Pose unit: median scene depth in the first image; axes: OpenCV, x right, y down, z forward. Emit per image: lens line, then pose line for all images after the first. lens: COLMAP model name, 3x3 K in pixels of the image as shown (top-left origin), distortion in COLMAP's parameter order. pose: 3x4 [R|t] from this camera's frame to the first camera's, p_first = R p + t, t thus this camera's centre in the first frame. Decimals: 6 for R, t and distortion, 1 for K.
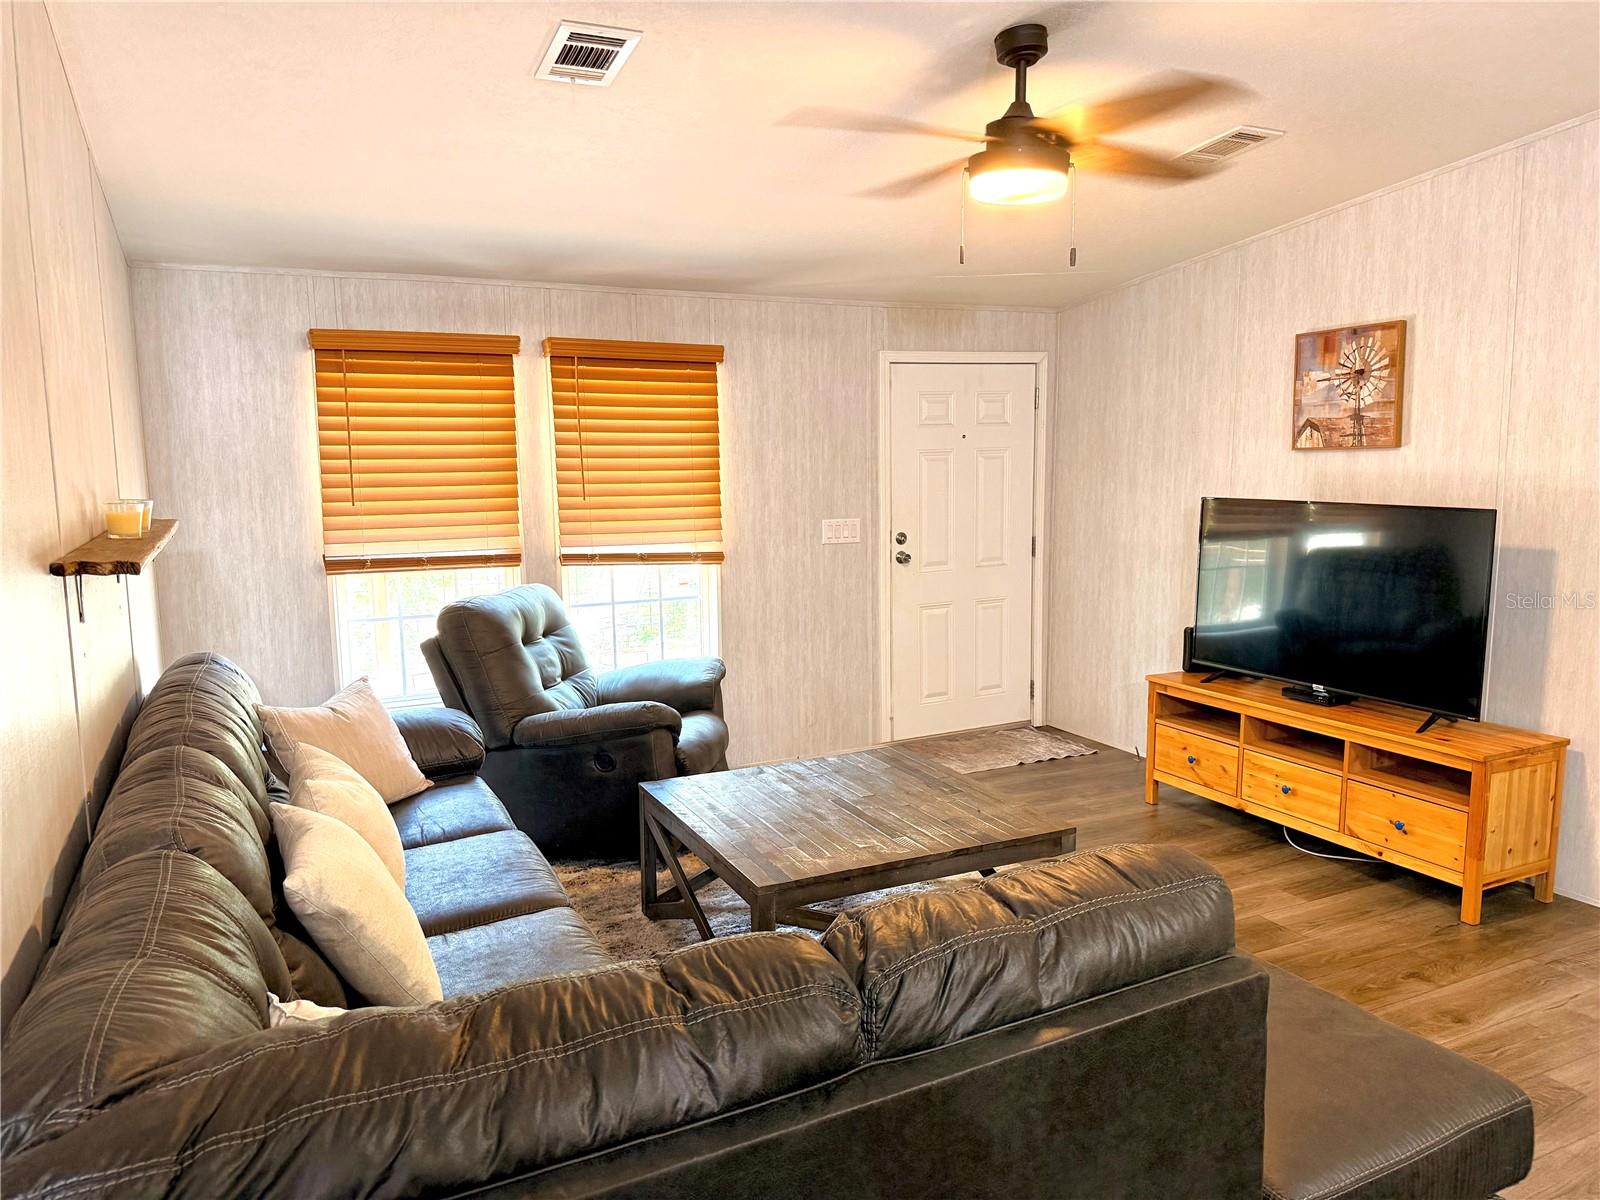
lens RADIAL K [[1111.1, 0, 800.0], [0, 1111.1, 600.0], [0, 0, 1]] dist [0.073970, -0.134135]
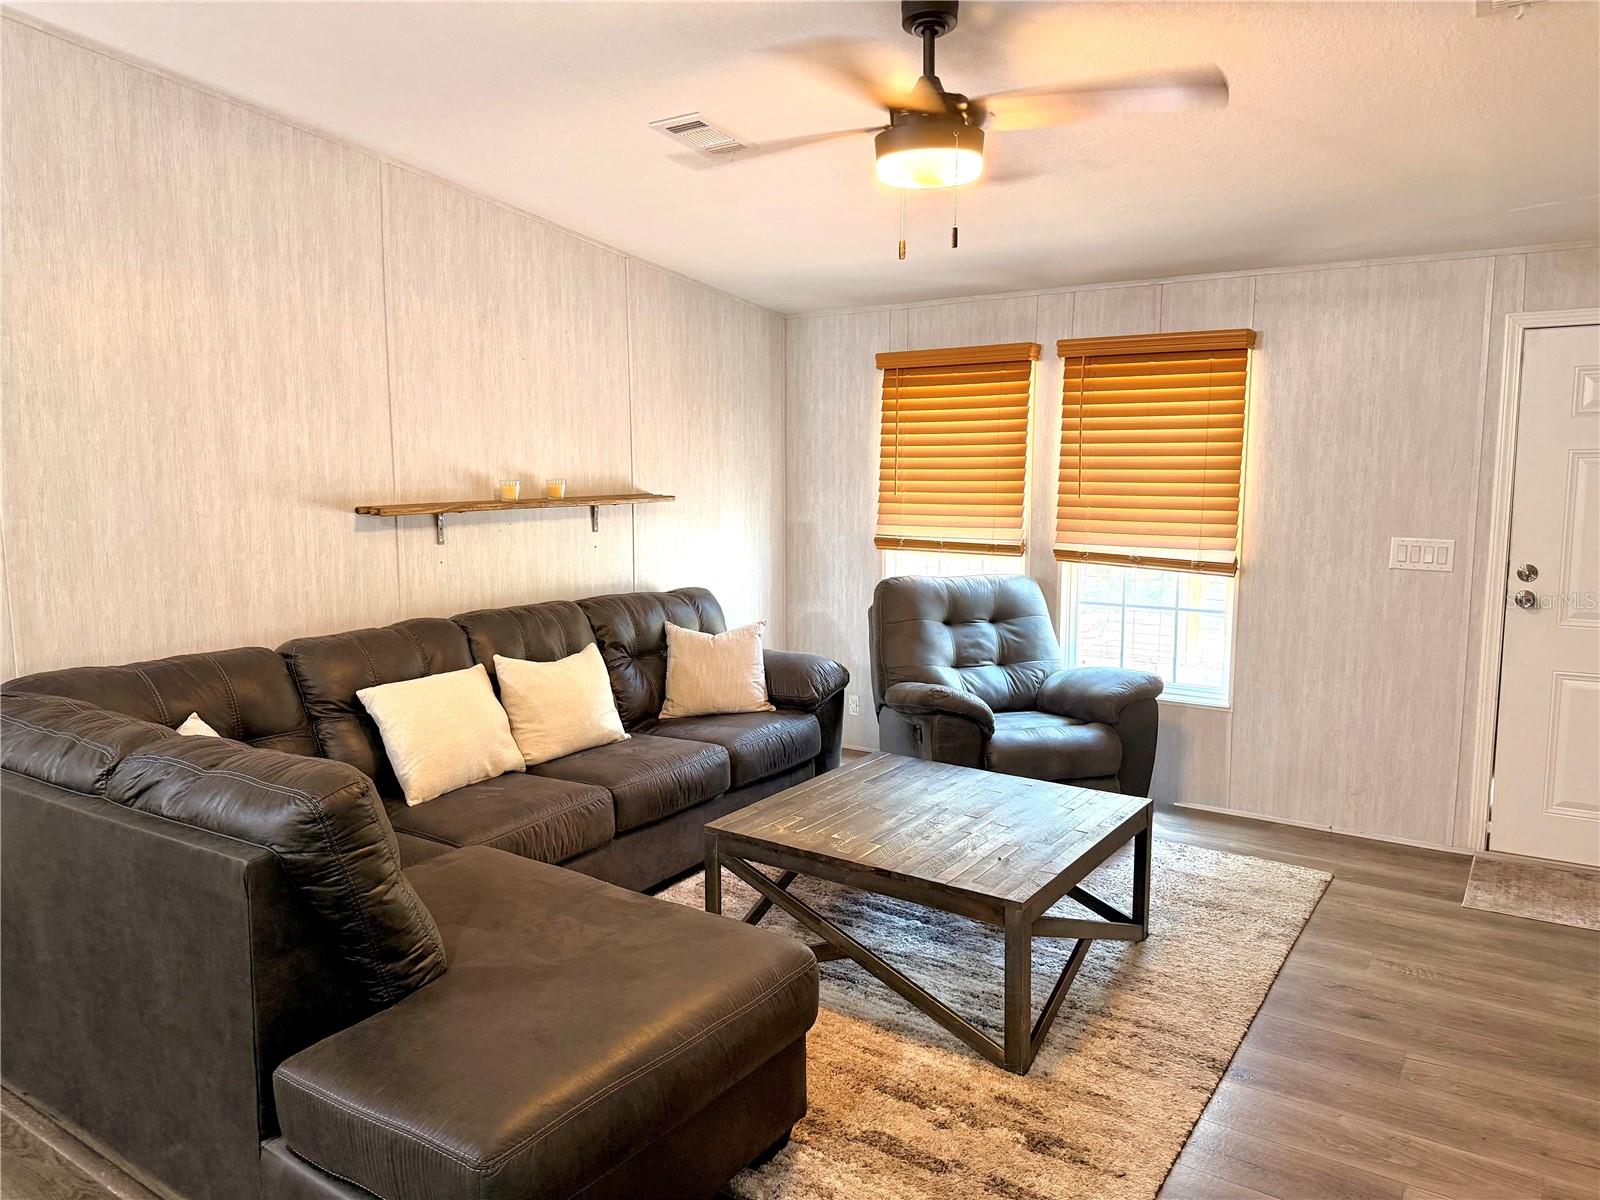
lens RADIAL K [[1111.1, 0, 800.0], [0, 1111.1, 600.0], [0, 0, 1]] dist [0.073970, -0.134135]
pose [[0.481759, 0.115782, -0.868621, 0.560661], [-0.123051, 0.990350, 0.063761, -0.030393], [0.867622, 0.076167, 0.491357, 0.282140]]
